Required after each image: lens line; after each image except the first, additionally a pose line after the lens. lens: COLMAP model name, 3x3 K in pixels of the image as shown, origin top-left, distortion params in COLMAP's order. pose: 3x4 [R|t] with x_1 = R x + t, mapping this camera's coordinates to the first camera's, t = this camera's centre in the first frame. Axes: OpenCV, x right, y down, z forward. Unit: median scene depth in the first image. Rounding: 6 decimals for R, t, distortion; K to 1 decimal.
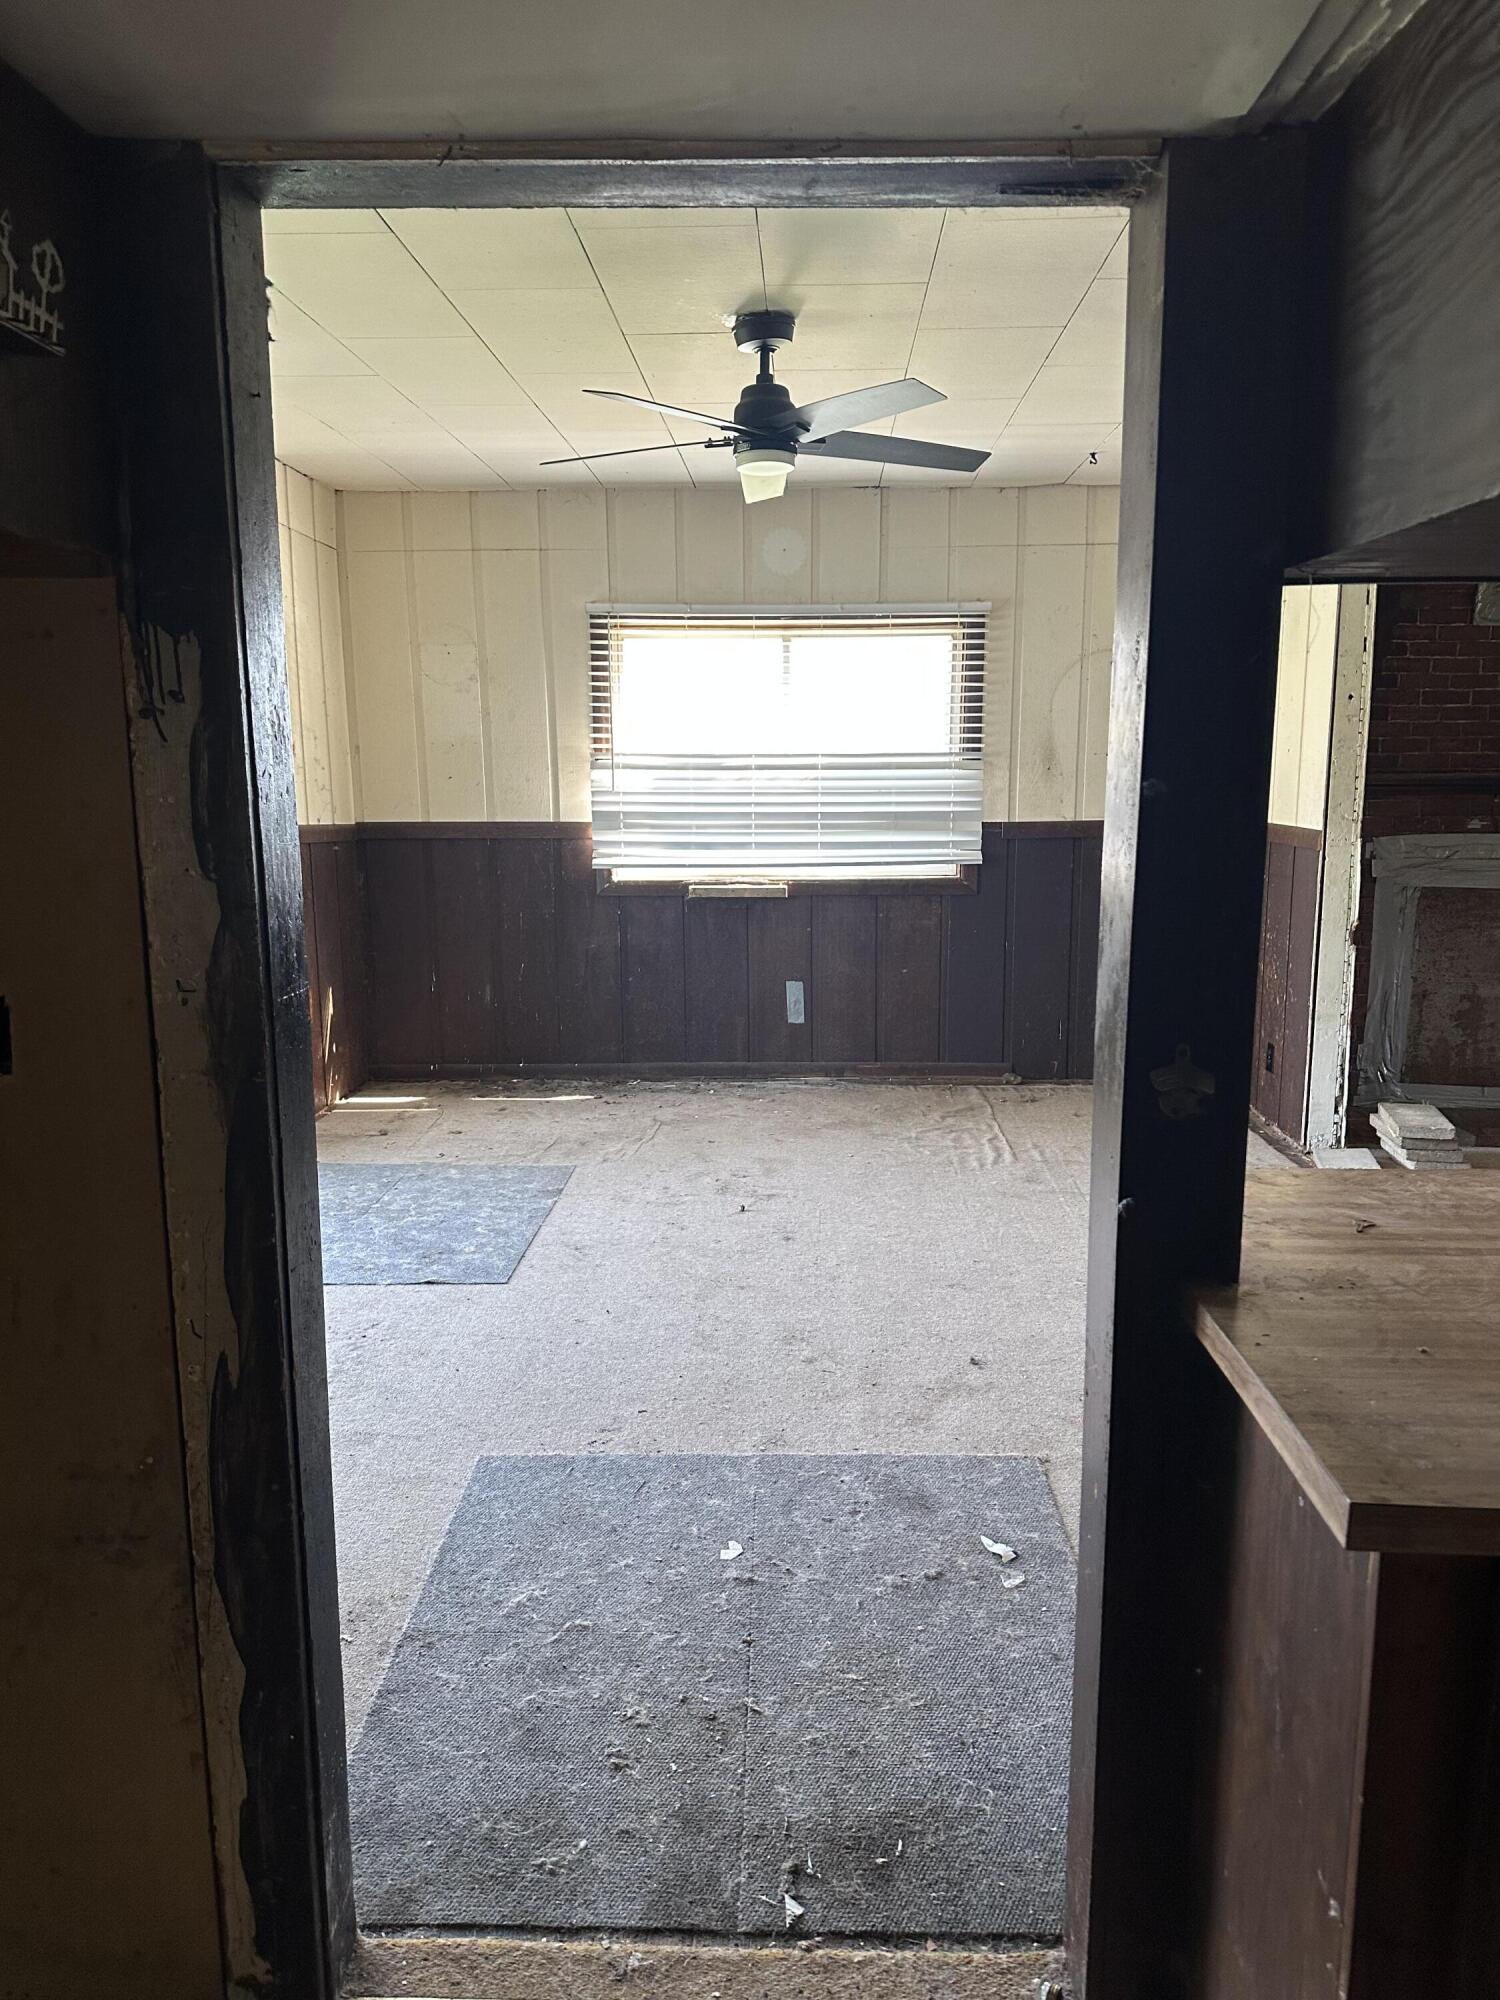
lens RADIAL K [[1391.7, 0, 763.8], [0, 1391.7, 995.8], [0, 0, 1]] dist [0.063057, -0.073929]
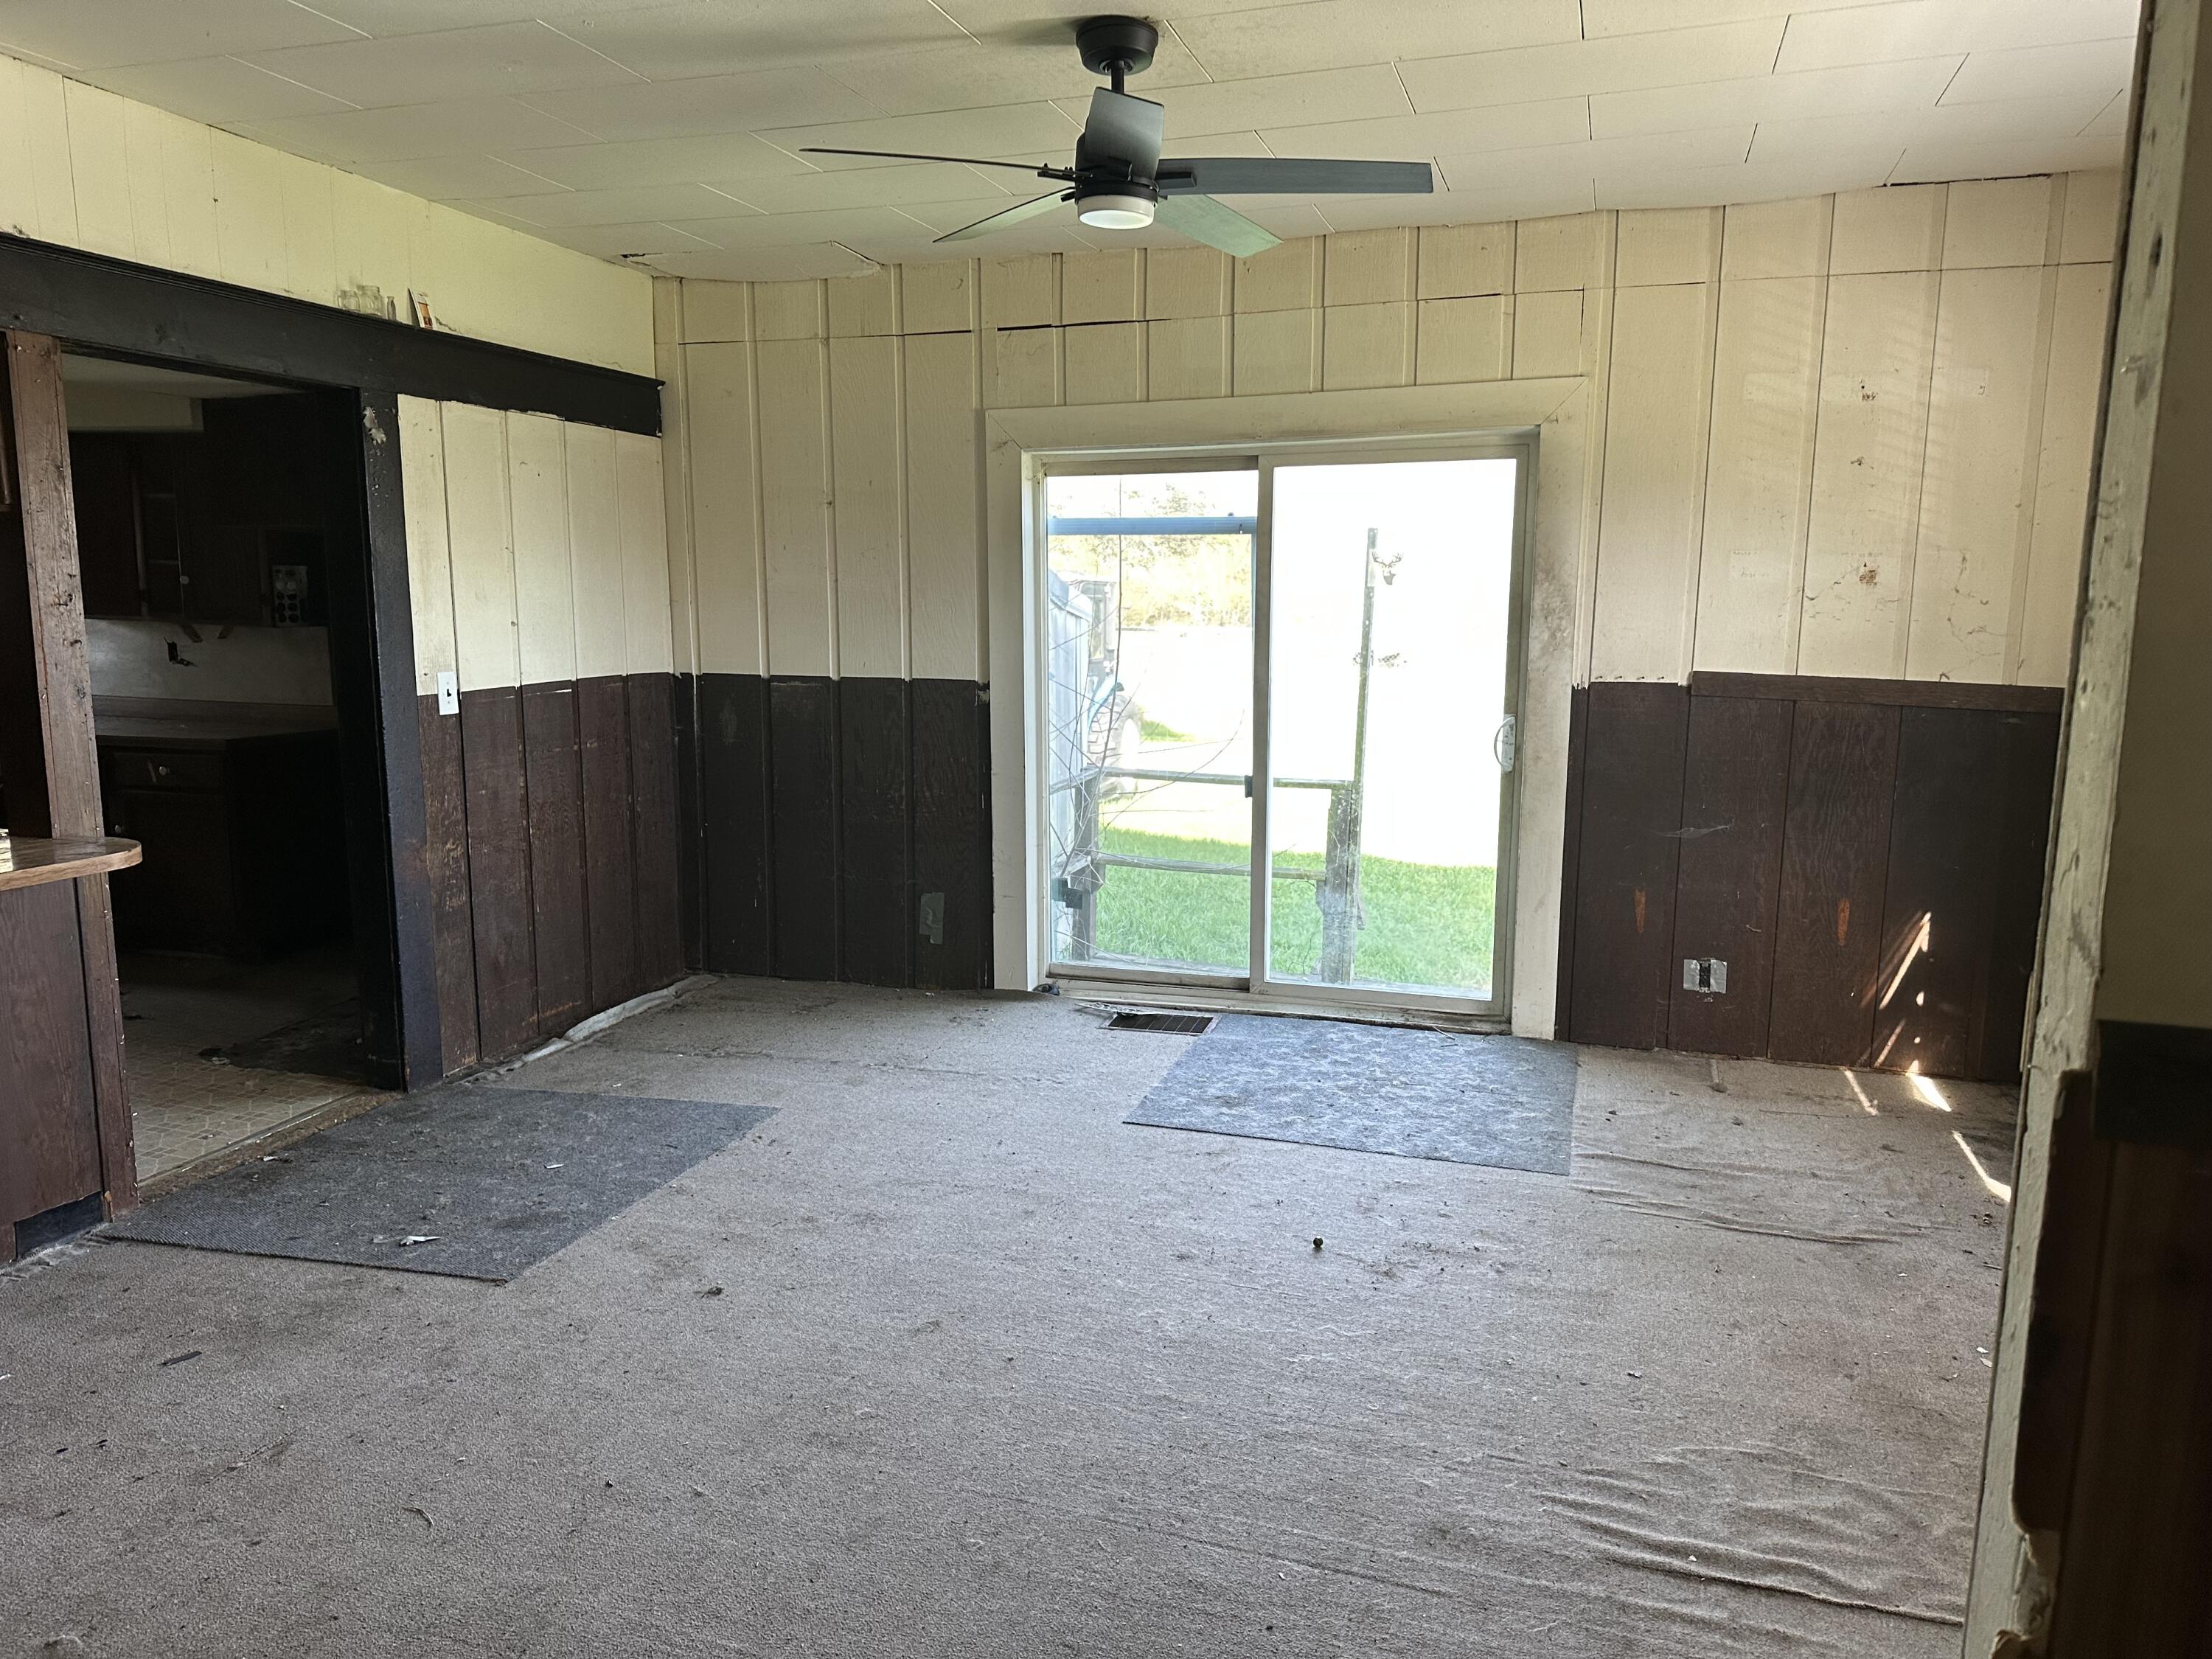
lens RADIAL K [[1539.2, 0, 1095.0], [0, 1539.2, 836.5], [0, 0, 1]] dist [0.063057, -0.073929]
pose [[-0.275217, 0.153291, -0.949082, 0.703536], [-0.158091, 0.966551, 0.201956, -0.175412], [0.948295, 0.205623, -0.241777, 1.038873]]
